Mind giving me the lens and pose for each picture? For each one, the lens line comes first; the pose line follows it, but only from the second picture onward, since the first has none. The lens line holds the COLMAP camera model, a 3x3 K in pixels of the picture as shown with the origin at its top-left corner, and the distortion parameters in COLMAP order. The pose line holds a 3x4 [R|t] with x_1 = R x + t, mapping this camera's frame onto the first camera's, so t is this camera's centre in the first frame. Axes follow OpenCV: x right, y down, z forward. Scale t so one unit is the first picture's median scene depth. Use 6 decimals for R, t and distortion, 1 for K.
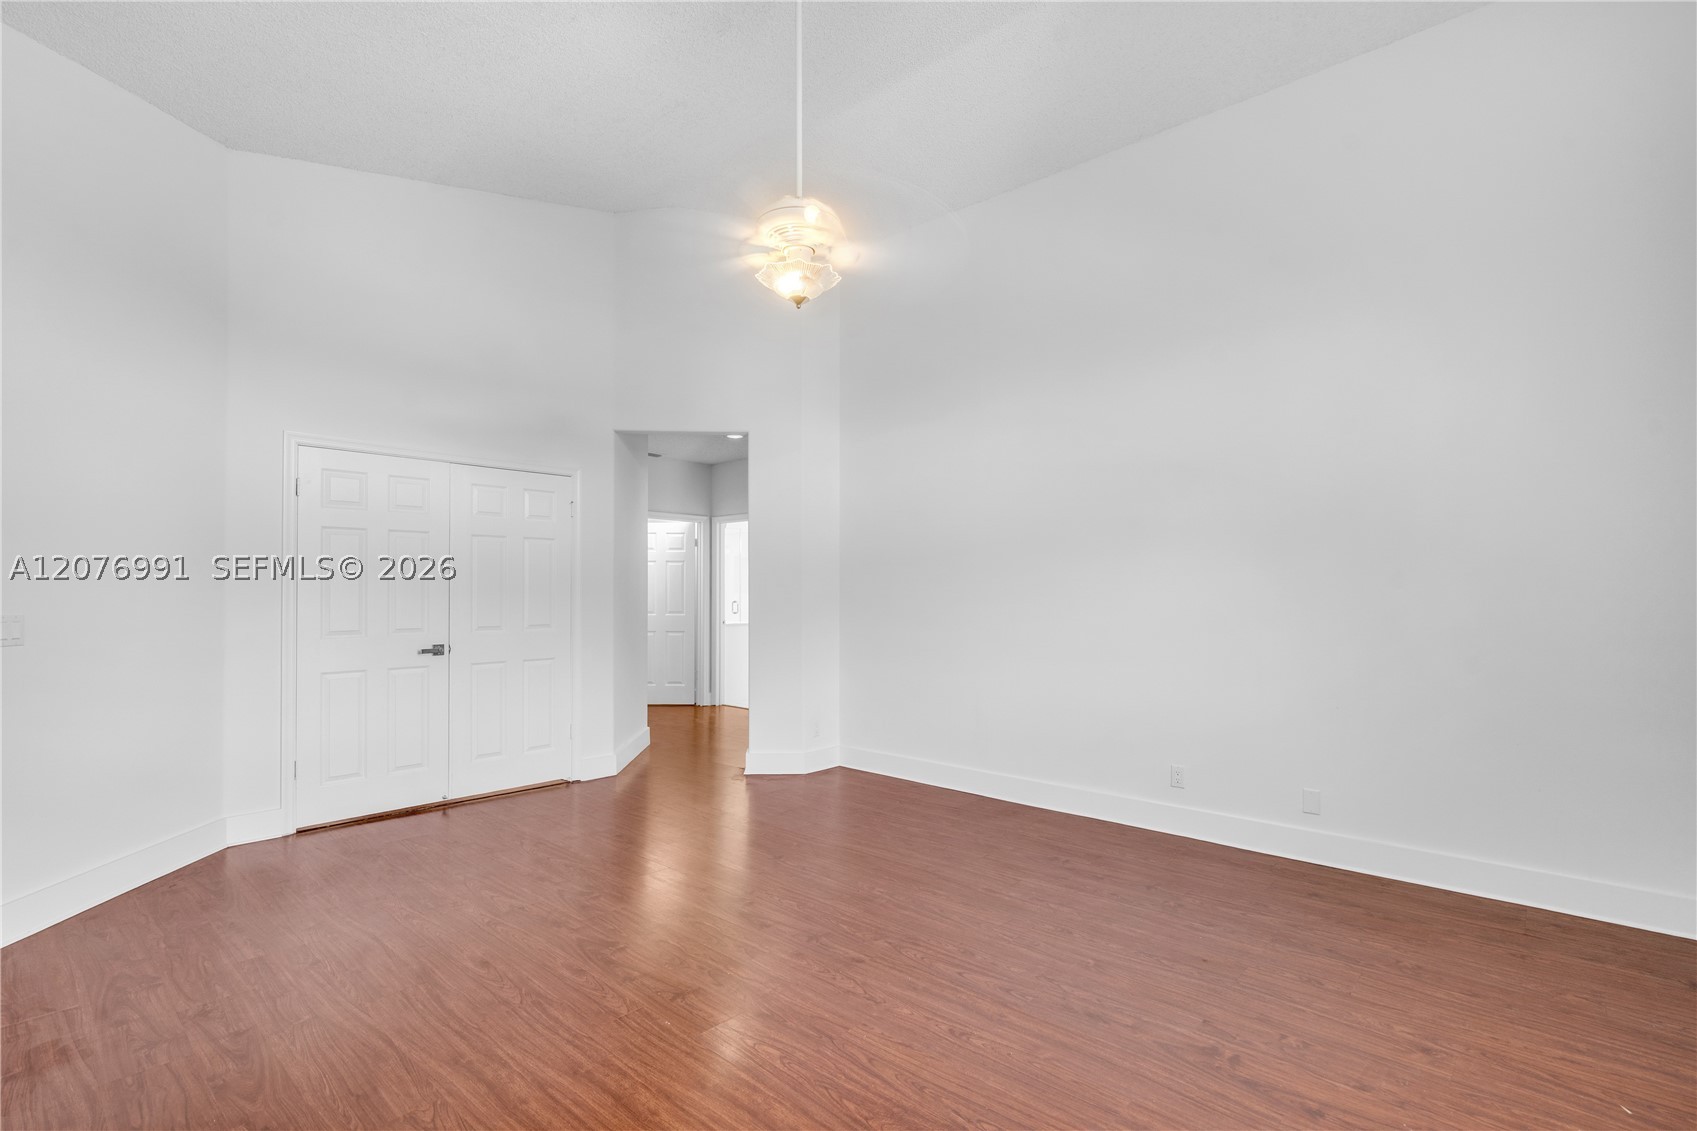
lens RADIAL K [[781.8, 0, 849.6], [0, 781.8, 589.0], [0, 0, 1]] dist [0.002680, 0.000299]
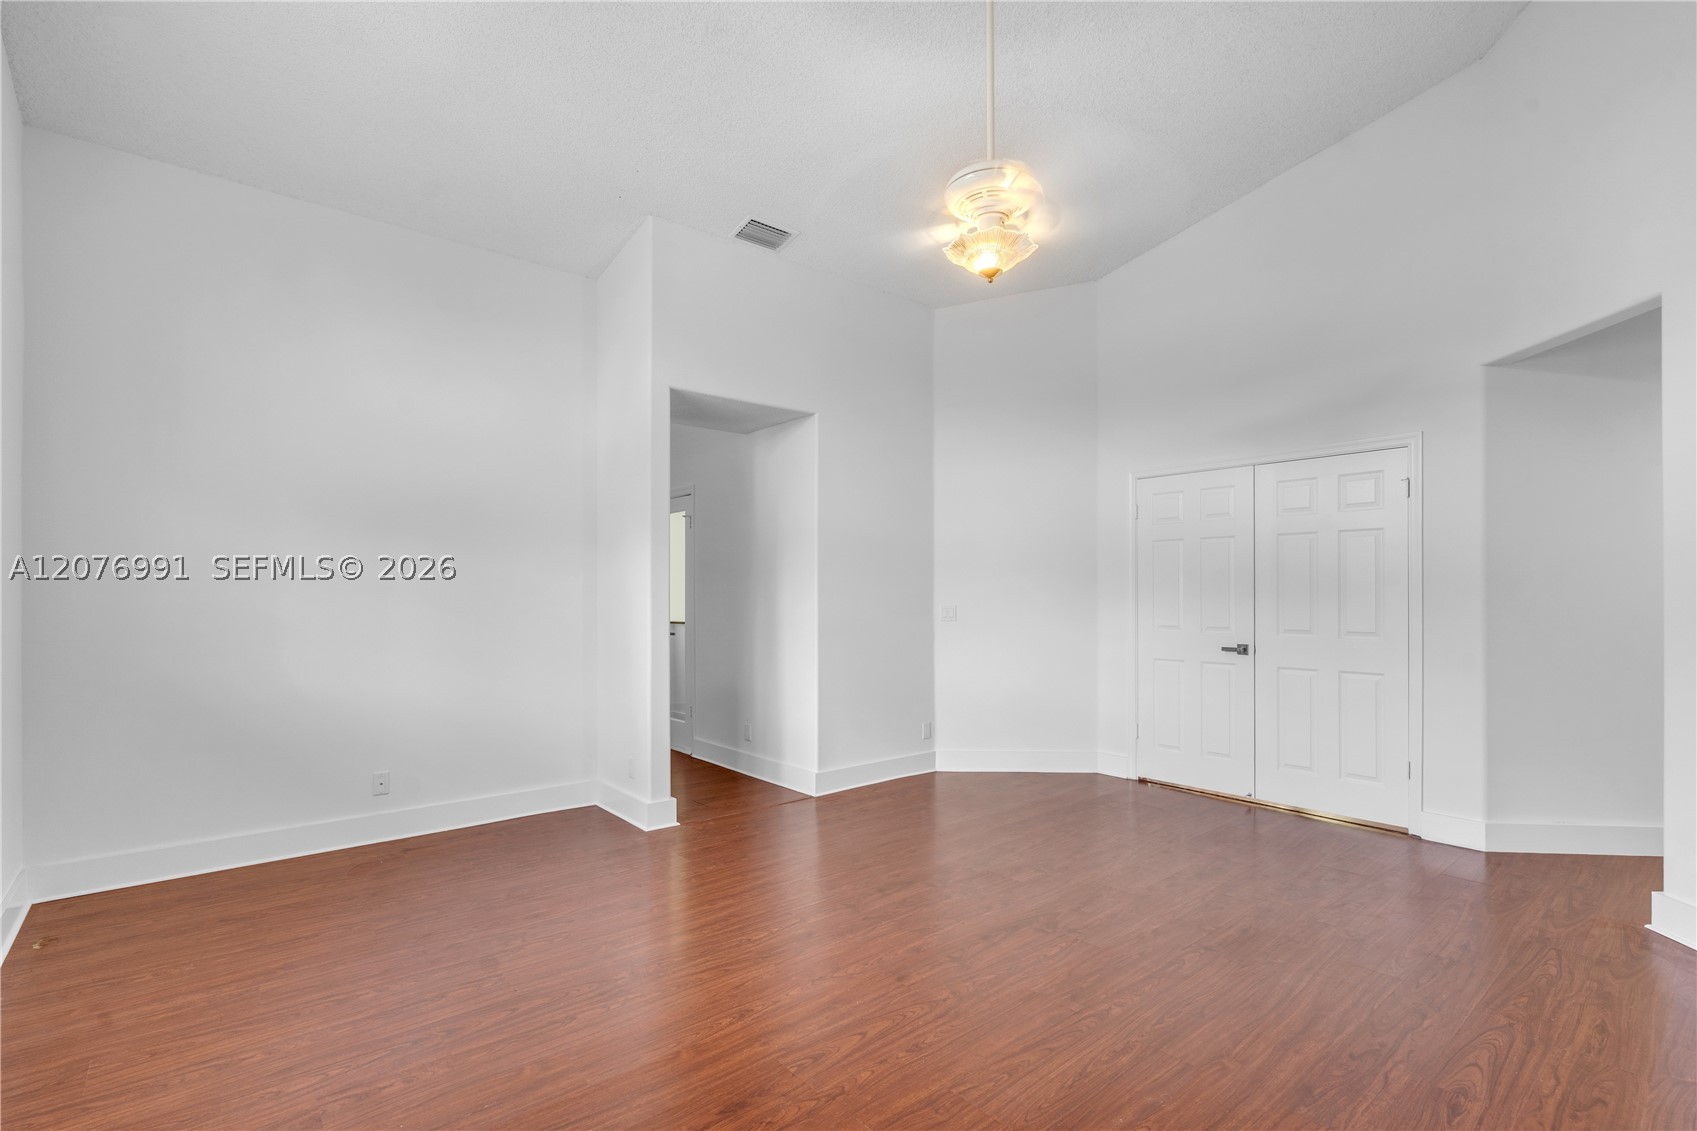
lens RADIAL K [[781.8, 0, 849.6], [0, 781.8, 589.0], [0, 0, 1]] dist [0.002680, 0.000299]
pose [[-0.119729, -0.006613, -0.992785, 0.613741], [0.001210, 0.999976, -0.006807, 0.005548], [0.992806, -0.002016, -0.119718, 0.669948]]
